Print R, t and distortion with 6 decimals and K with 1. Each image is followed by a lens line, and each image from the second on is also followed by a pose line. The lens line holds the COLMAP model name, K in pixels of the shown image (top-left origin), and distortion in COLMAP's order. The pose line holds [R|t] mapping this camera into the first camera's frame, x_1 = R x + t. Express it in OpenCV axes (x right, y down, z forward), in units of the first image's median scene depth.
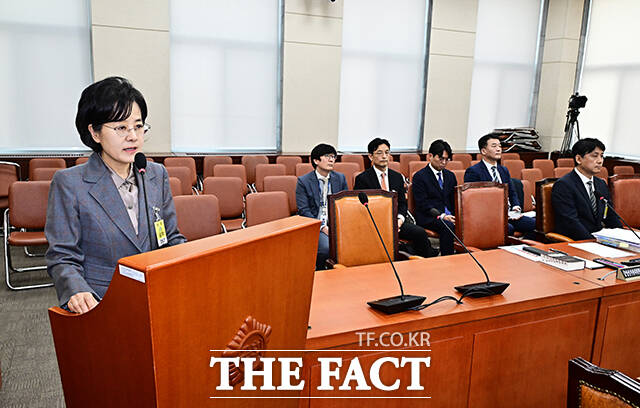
lens RADIAL K [[520.0, 0, 313.4], [0, 520.0, 202.5], [0, 0, 1]] dist [0.000399, 0.001632]
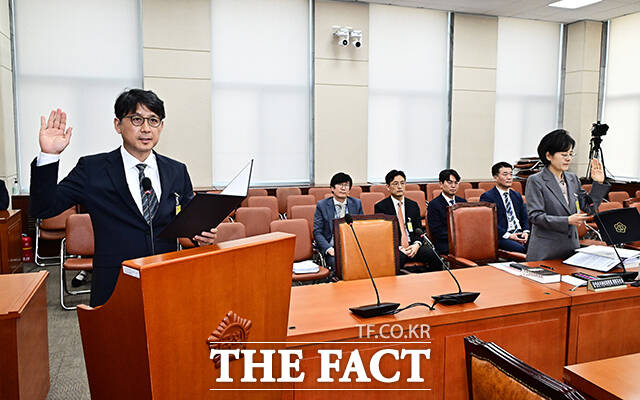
lens RADIAL K [[503.3, 0, 321.4], [0, 503.3, 187.6], [0, 0, 1]] dist [0.000788, -0.000495]
pose [[0.997053, -0.021717, -0.073577, 0.049425], [0.014905, 0.995657, -0.091893, 0.009874], [0.075253, 0.090525, 0.993047, -0.055156]]
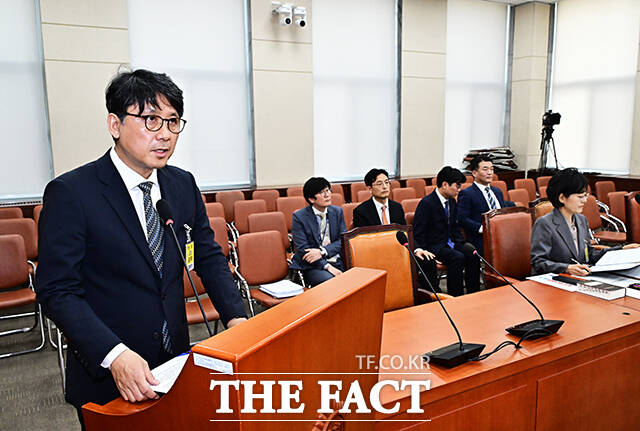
lens RADIAL K [[540.2, 0, 320.0], [0, 540.2, 215.5], [0, 0, 1]] dist [0.001600, -0.004267]
pose [[0.994844, -0.059523, 0.082108, -0.049744], [0.062236, 0.997584, -0.030879, -0.011220], [-0.080072, 0.035830, 0.996145, 0.032130]]
